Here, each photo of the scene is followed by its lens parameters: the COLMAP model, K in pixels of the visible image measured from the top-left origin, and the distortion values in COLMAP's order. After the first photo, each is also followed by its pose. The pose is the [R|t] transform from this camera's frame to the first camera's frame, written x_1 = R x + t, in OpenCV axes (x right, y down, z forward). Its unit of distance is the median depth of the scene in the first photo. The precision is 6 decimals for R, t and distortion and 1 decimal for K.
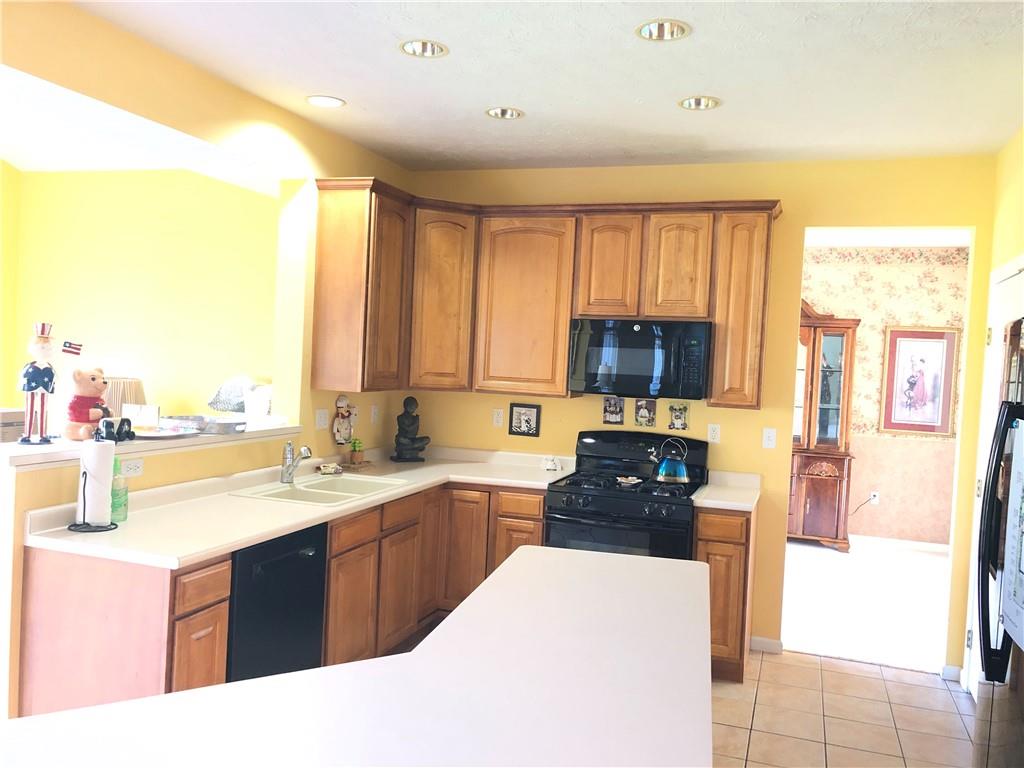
lens RADIAL K [[826.4, 0, 523.5], [0, 826.4, 382.5], [0, 0, 1]] dist [0.094169, -0.176390]
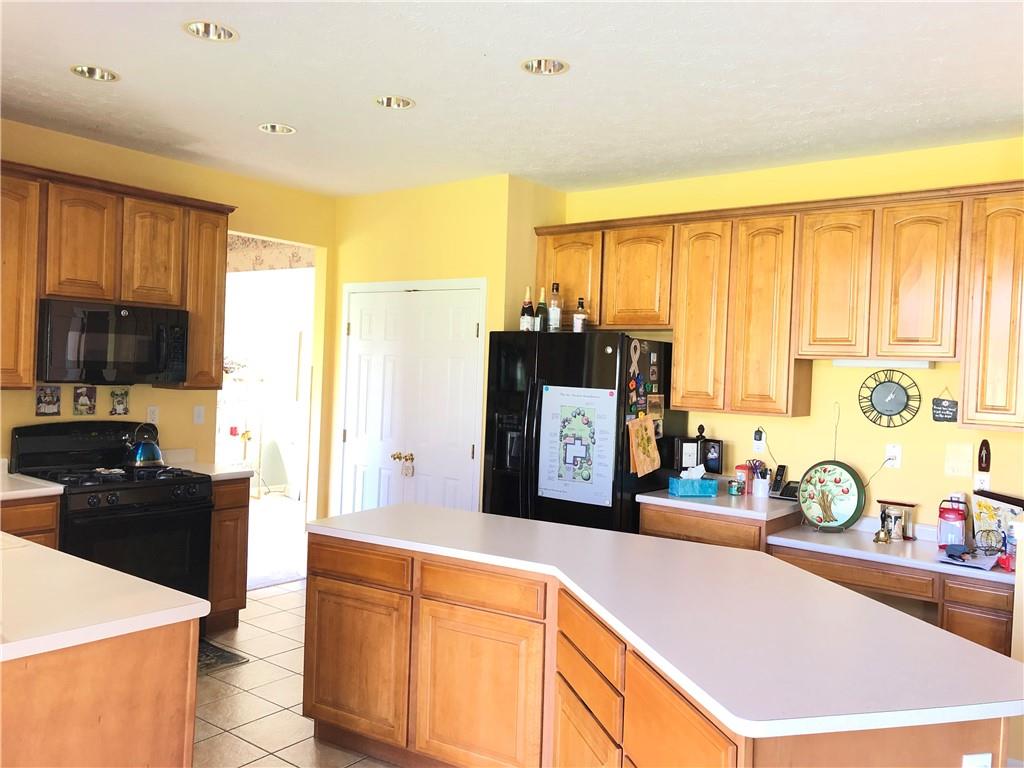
lens RADIAL K [[826.4, 0, 523.5], [0, 826.4, 382.5], [0, 0, 1]] dist [0.094169, -0.176390]
pose [[0.312197, -0.049982, 0.948702, -0.627387], [0.004935, 0.998687, 0.050991, -0.031290], [-0.950005, -0.011237, 0.312034, 0.239295]]
